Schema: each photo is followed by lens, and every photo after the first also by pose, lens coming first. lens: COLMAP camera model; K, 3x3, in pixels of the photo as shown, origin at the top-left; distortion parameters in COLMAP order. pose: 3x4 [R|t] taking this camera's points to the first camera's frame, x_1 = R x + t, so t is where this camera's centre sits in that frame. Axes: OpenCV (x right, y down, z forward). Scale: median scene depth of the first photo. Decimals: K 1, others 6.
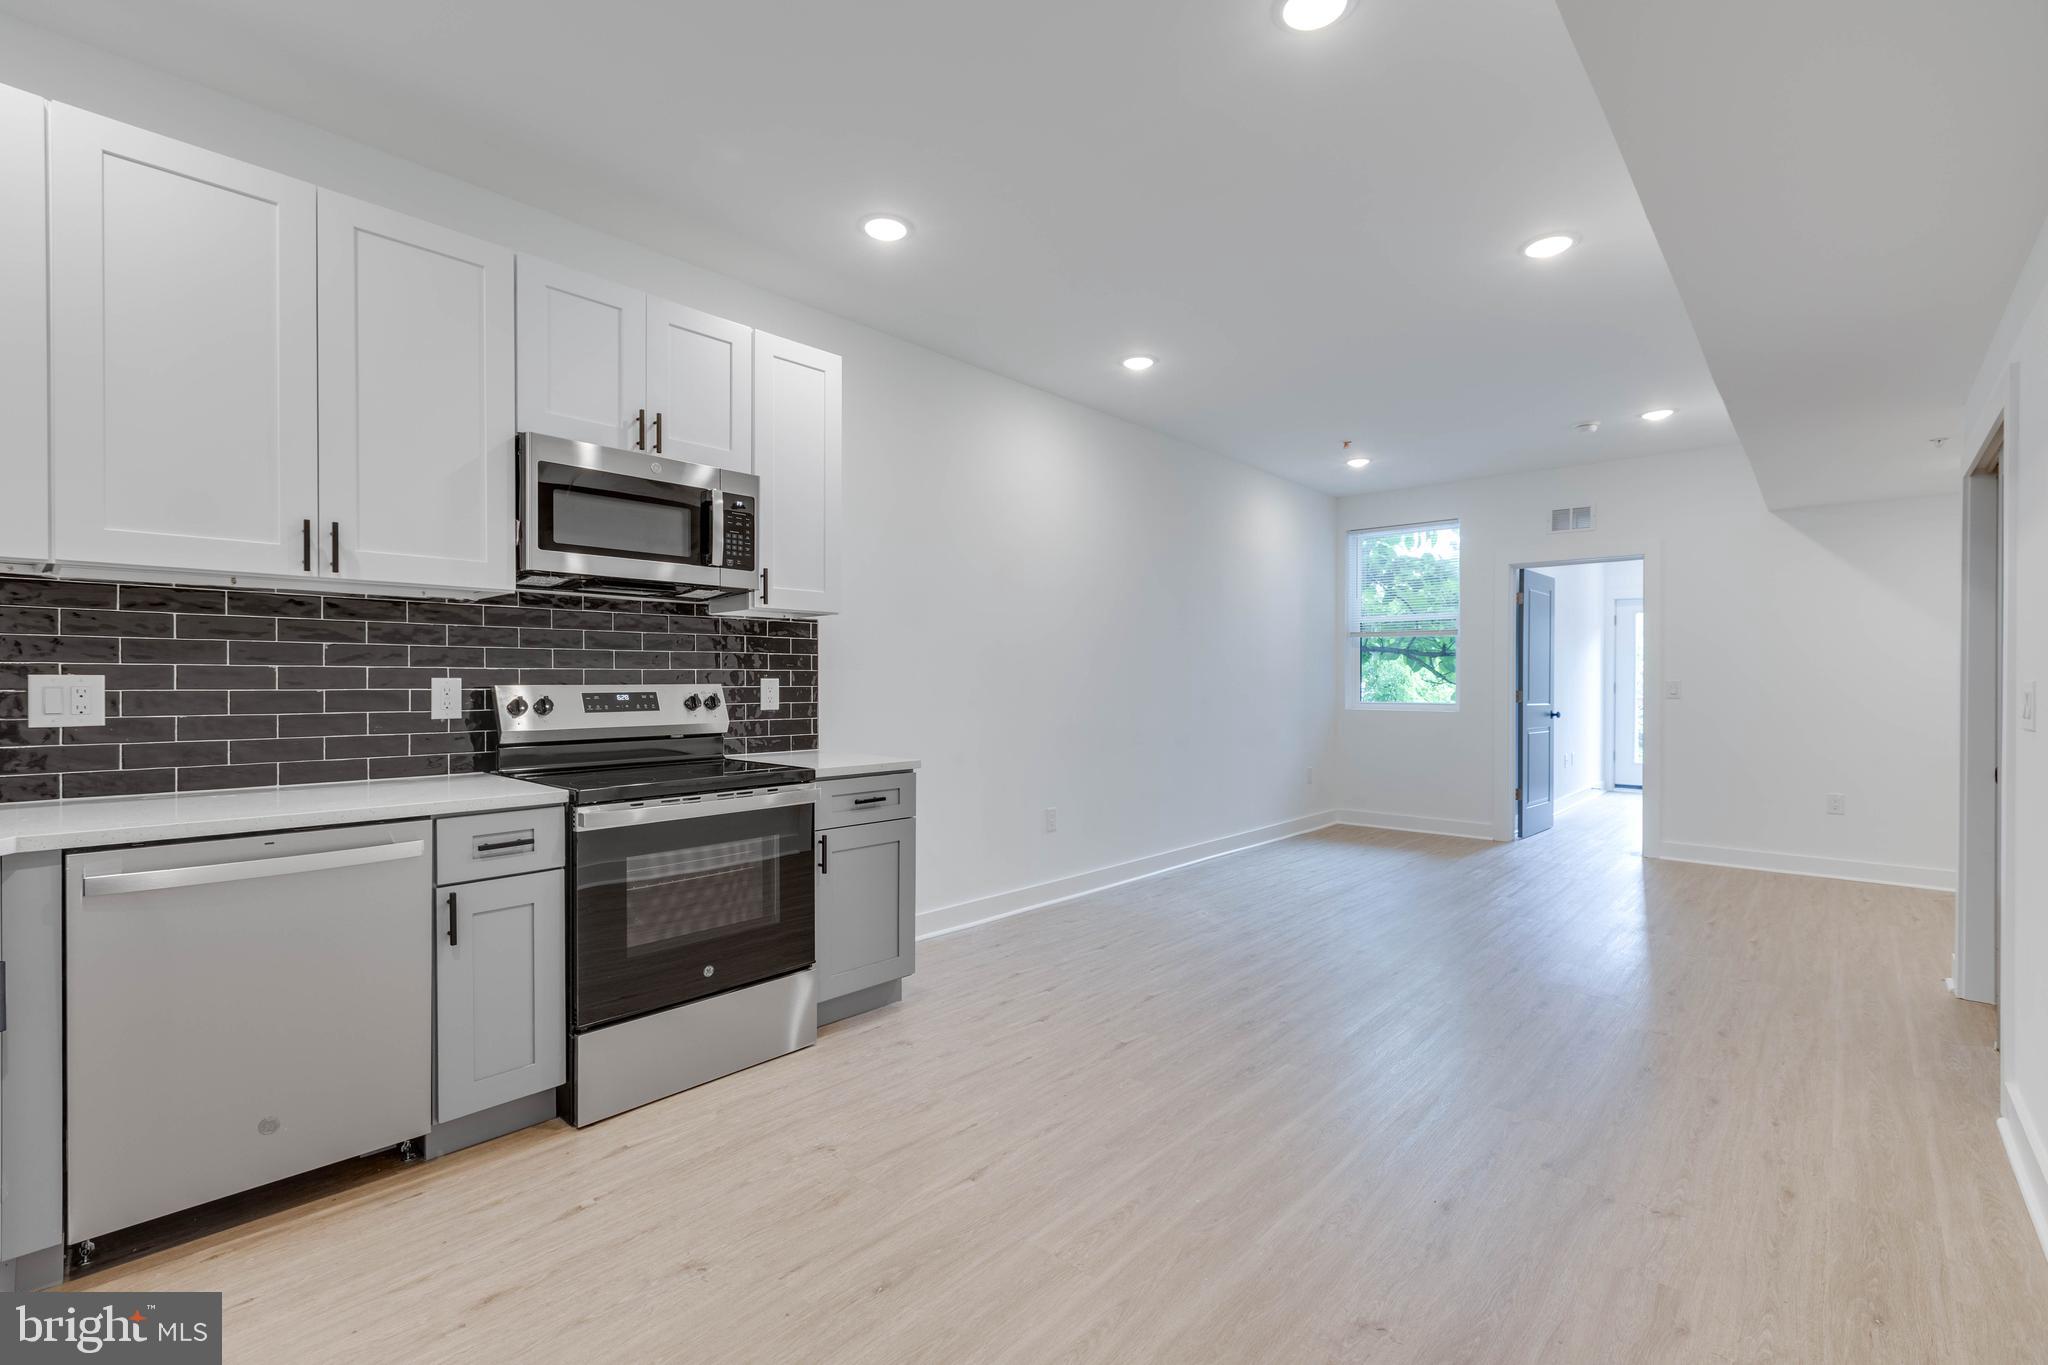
lens RADIAL K [[903.0, 0, 1029.1], [0, 903.0, 682.7], [0, 0, 1]] dist [0.000223, 0.000477]
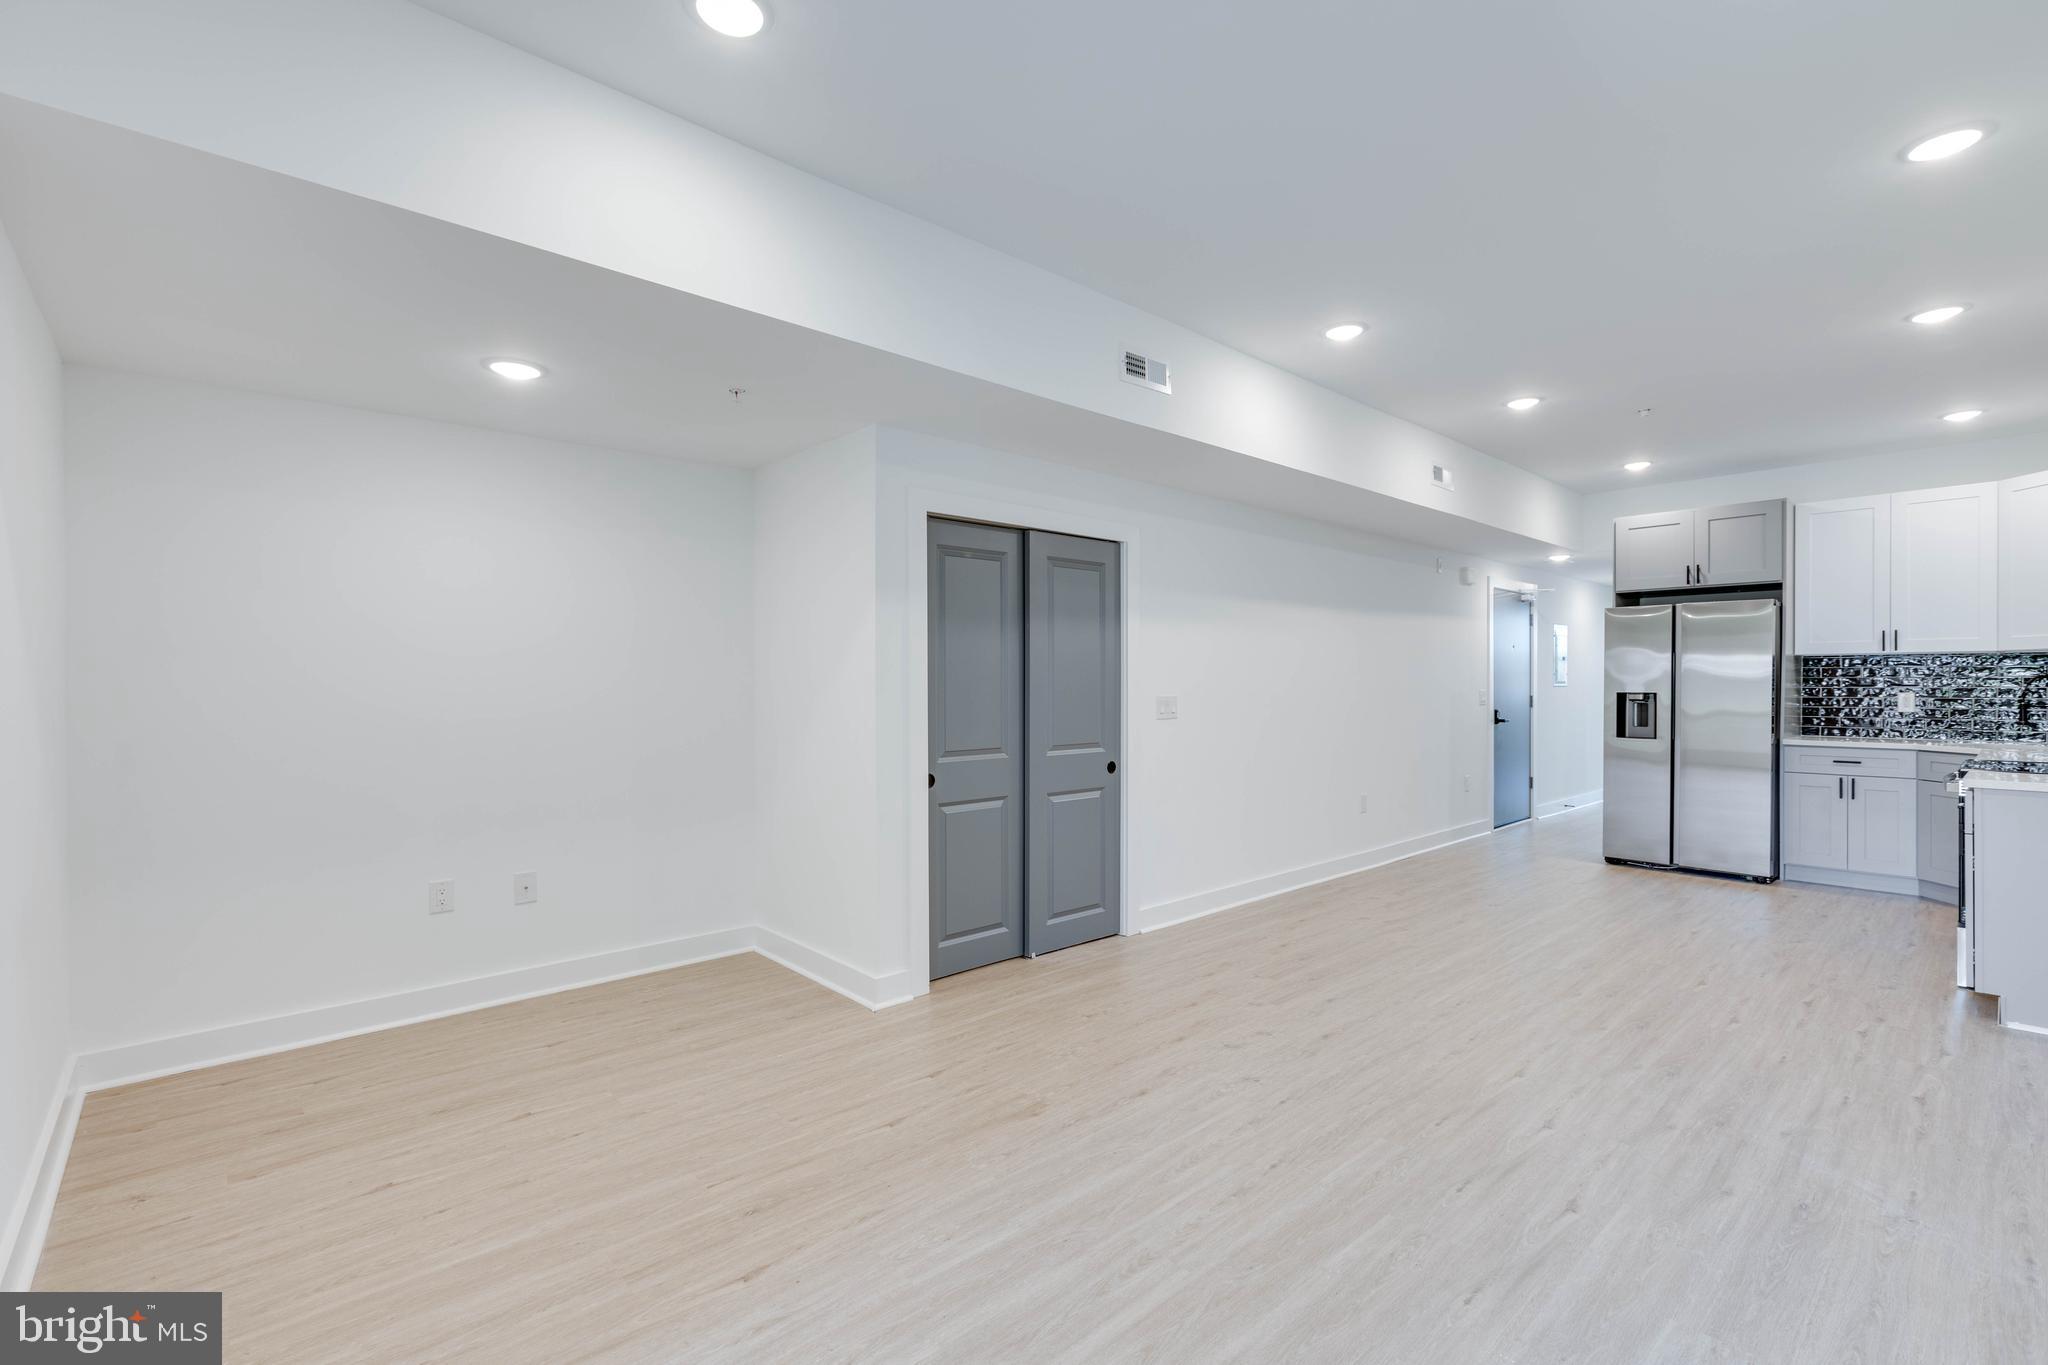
lens RADIAL K [[903.0, 0, 1014.8], [0, 903.0, 684.5], [0, 0, 1]] dist [0.000223, 0.000477]
pose [[-0.993707, -0.000206, 0.112008, 0.918254], [0.000643, 0.999971, 0.007551, -0.034625], [-0.112006, 0.007576, -0.993679, 2.351463]]
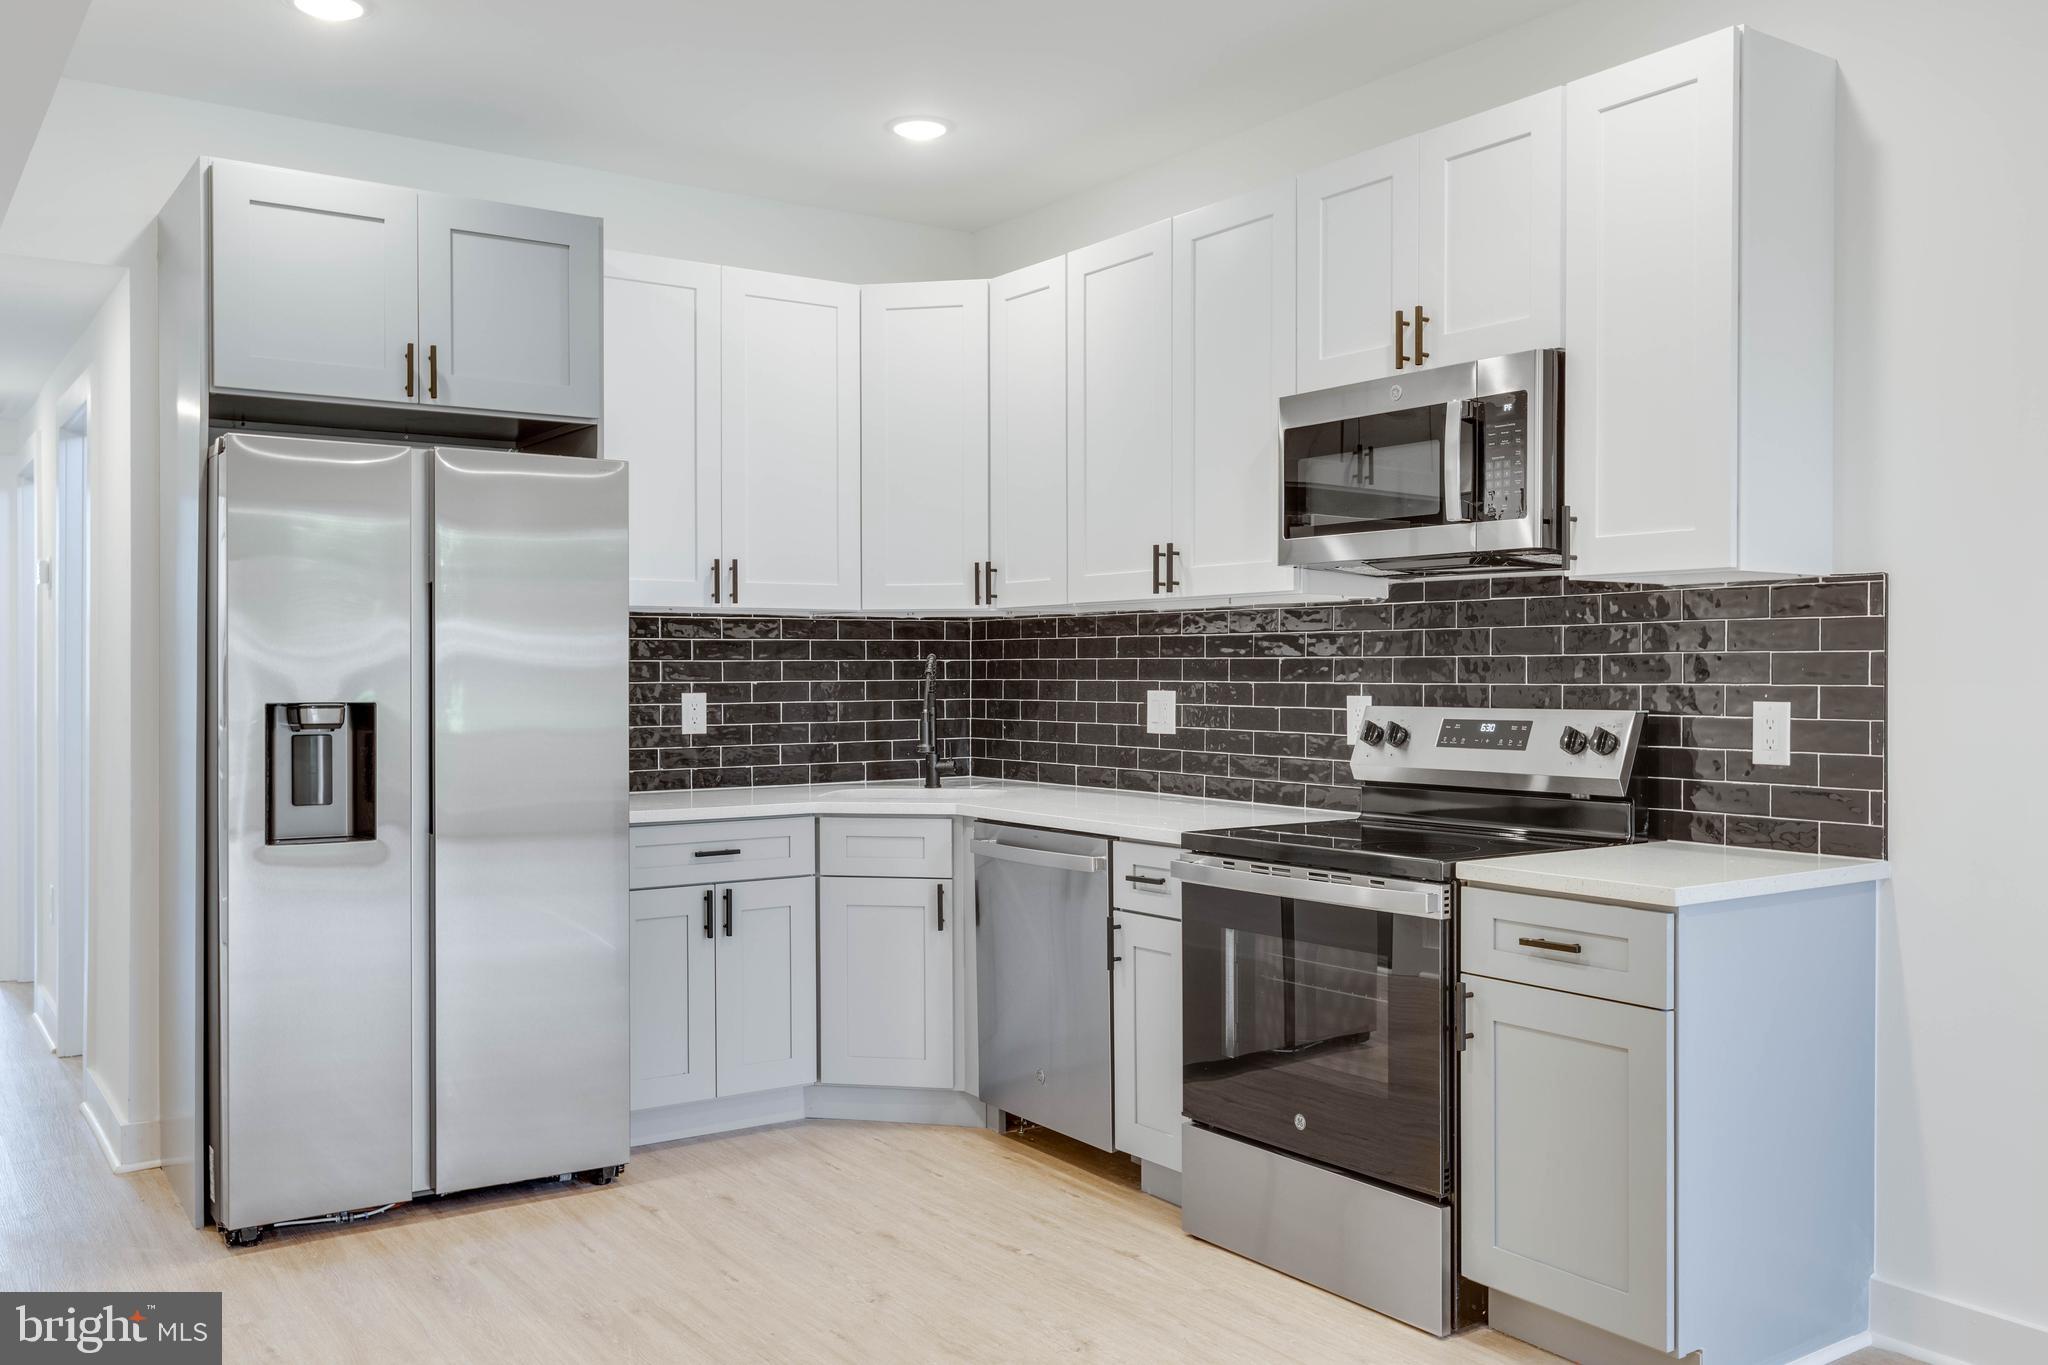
lens RADIAL K [[1700.5, 0, 1026.5], [0, 1700.5, 688.4], [0, 0, 1]] dist [0.002210, -0.014655]
pose [[-0.227442, 0.009149, -0.973749, 0.857868], [-0.001839, 0.999950, 0.009825, -0.024475], [0.973790, 0.004026, -0.227414, 0.965543]]
